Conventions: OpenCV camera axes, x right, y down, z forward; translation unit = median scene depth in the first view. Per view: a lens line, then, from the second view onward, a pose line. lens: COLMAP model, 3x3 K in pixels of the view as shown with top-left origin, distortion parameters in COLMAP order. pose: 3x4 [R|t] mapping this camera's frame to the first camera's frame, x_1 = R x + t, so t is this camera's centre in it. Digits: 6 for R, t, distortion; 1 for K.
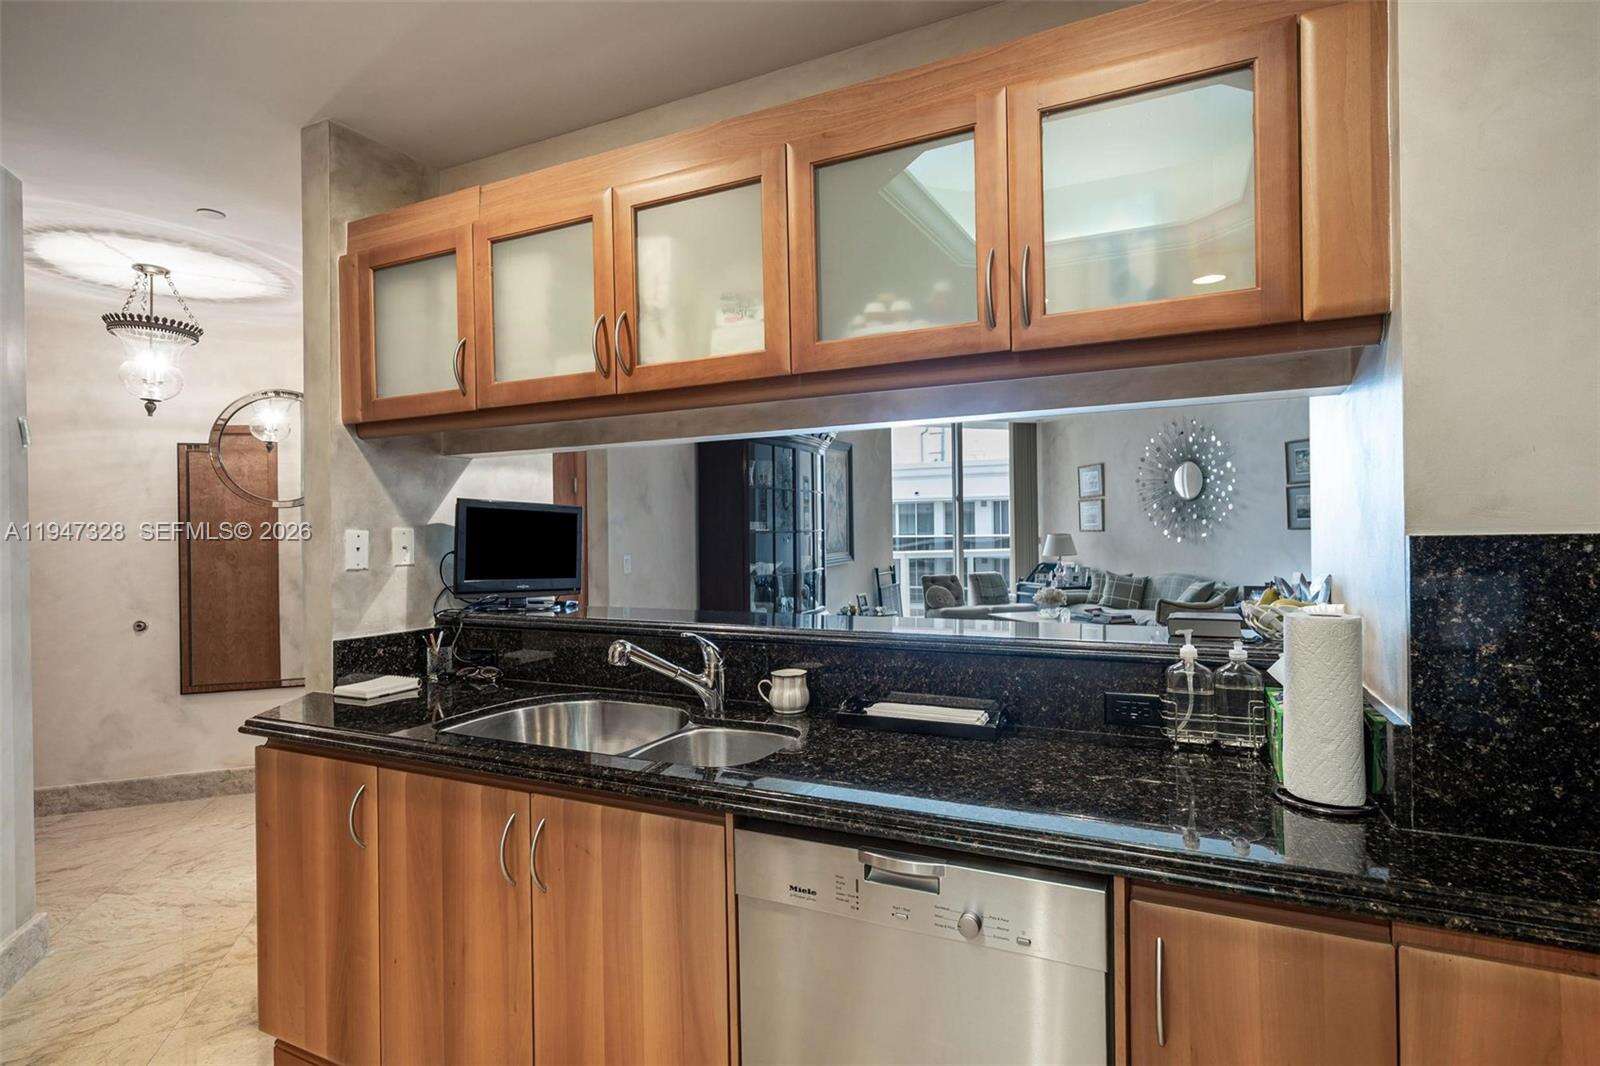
lens RADIAL K [[779.8, 0, 800.0], [0, 779.8, 533.0], [0, 0, 1]] dist [-0.000834, -0.000133]
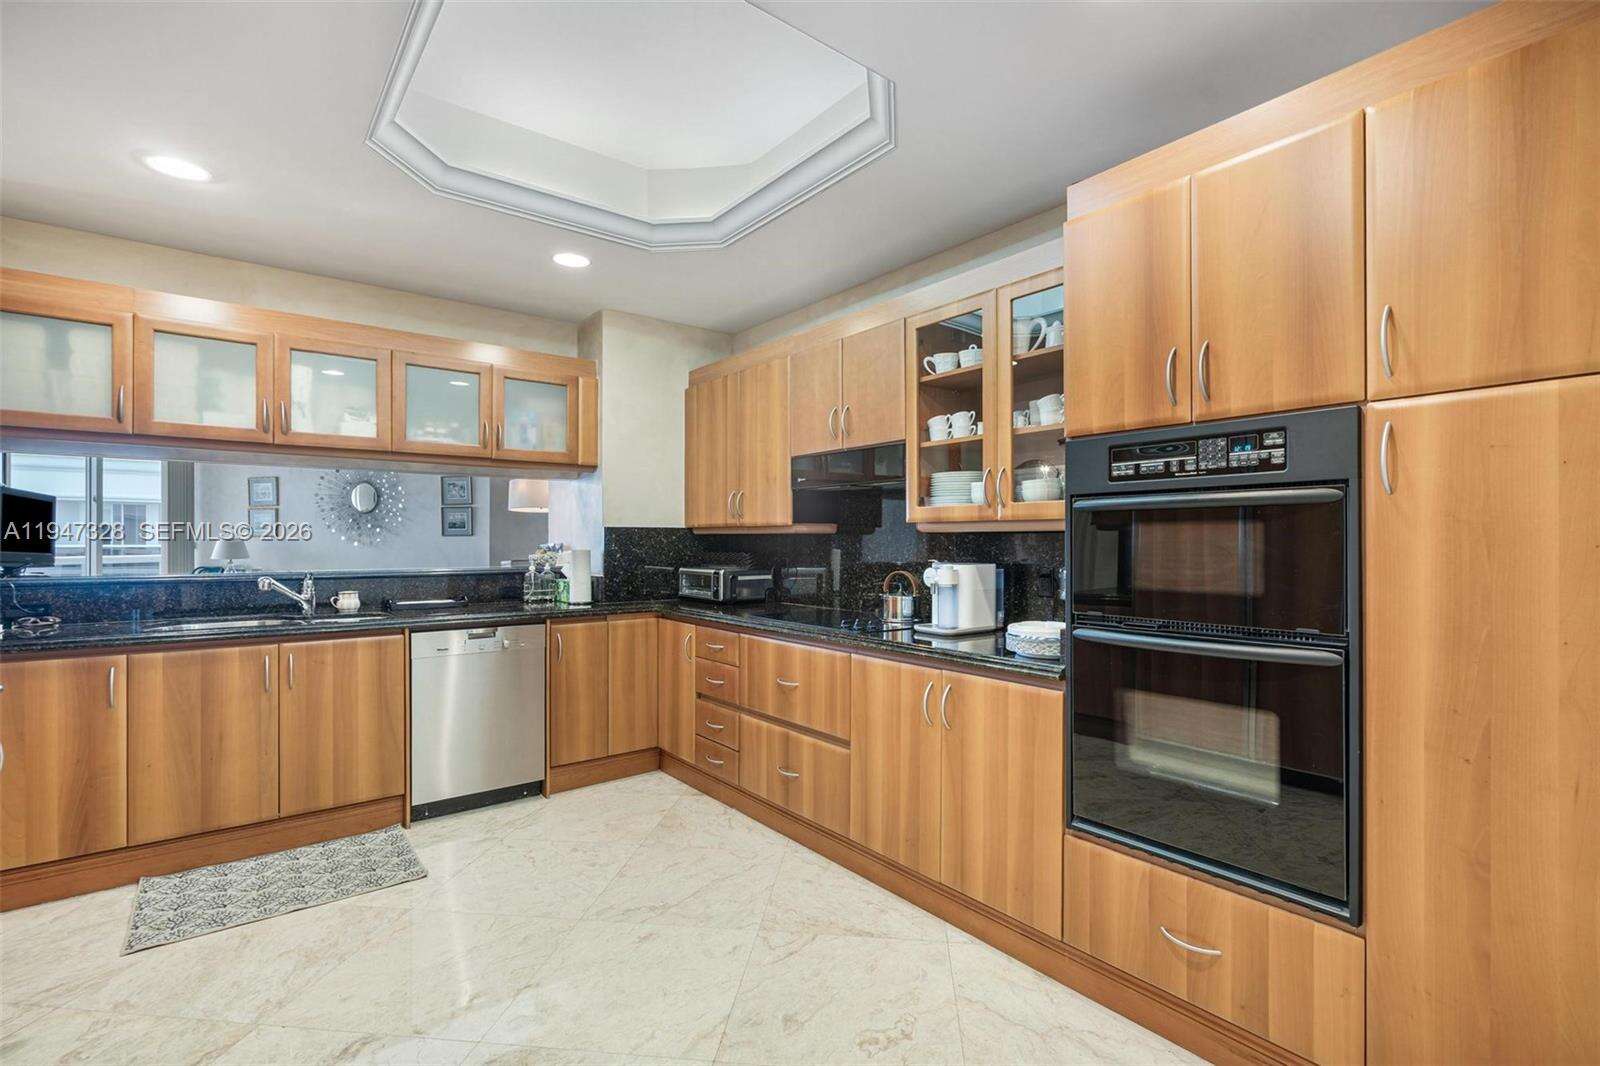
lens RADIAL K [[737.2, 0, 800.0], [0, 737.2, 533.0], [0, 0, 1]] dist [-0.000755, 0.000404]
pose [[0.455417, 0.022350, 0.889998, -1.183135], [-0.005420, 0.999736, -0.022333, 0.065527], [-0.890262, 0.005347, 0.455418, -0.891960]]
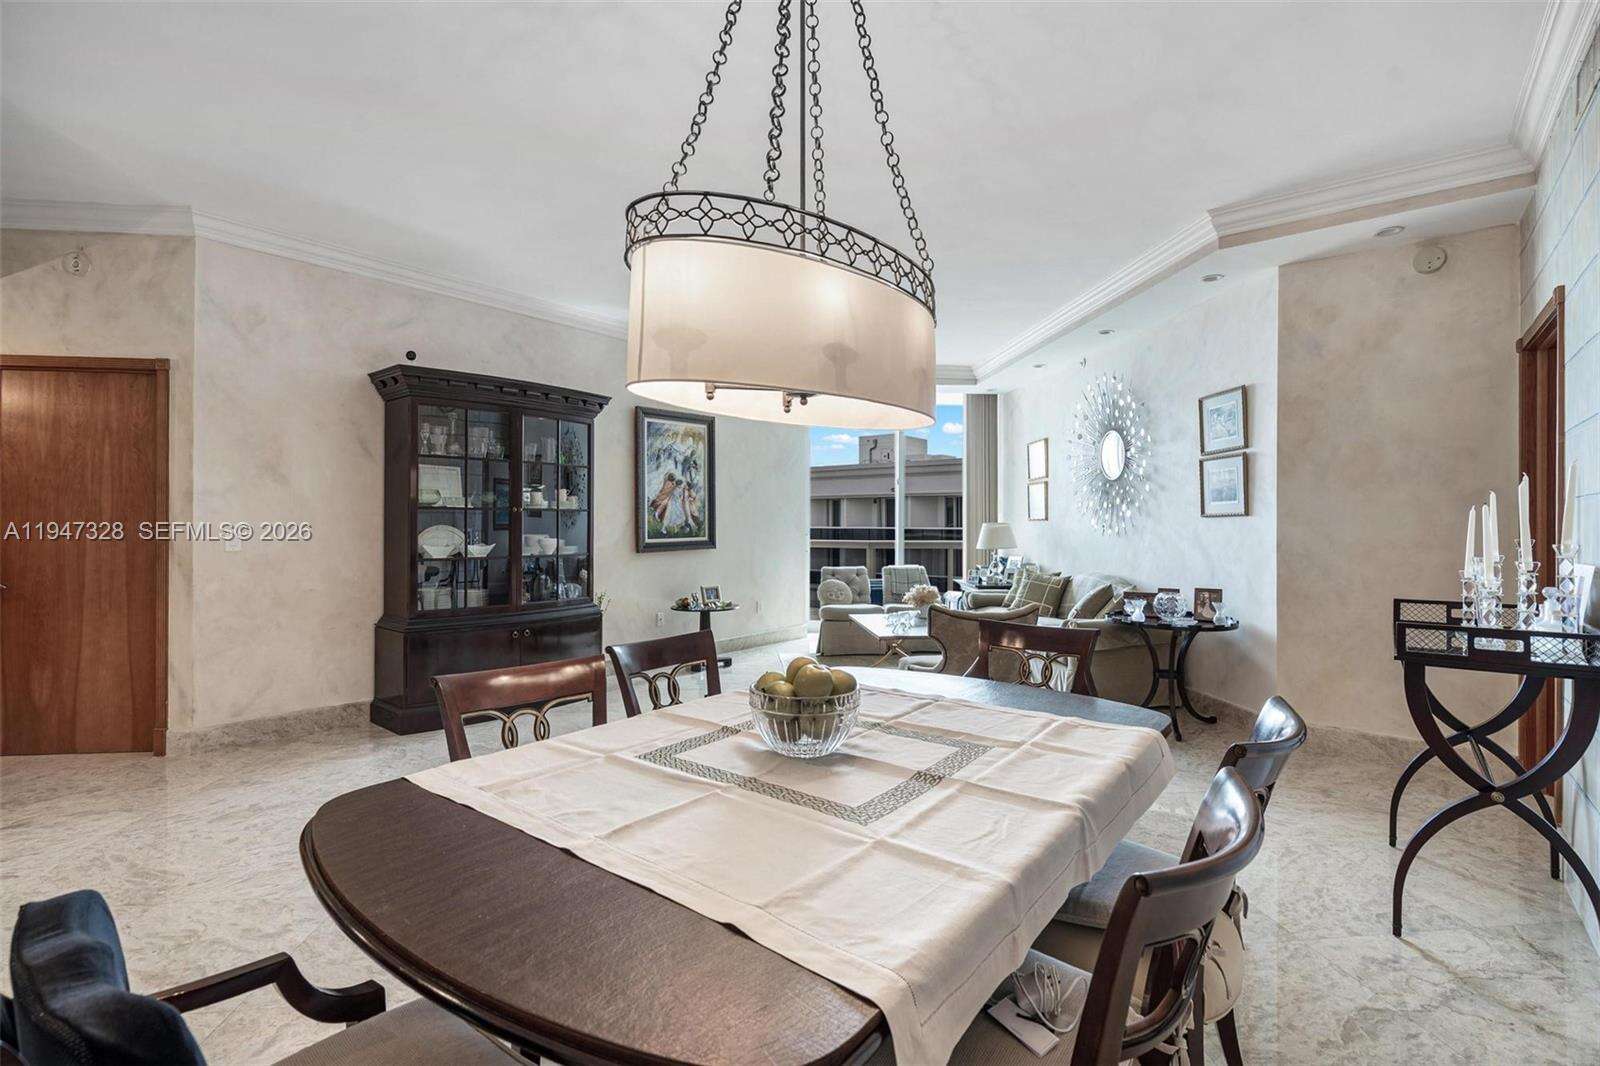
lens RADIAL K [[737.2, 0, 800.0], [0, 737.2, 533.0], [0, 0, 1]] dist [-0.000755, 0.000404]
pose [[0.973609, 0.016698, -0.227609, 1.683392], [-0.015239, 0.999851, 0.008166, 0.043135], [0.227712, -0.004482, 0.973718, 0.961639]]
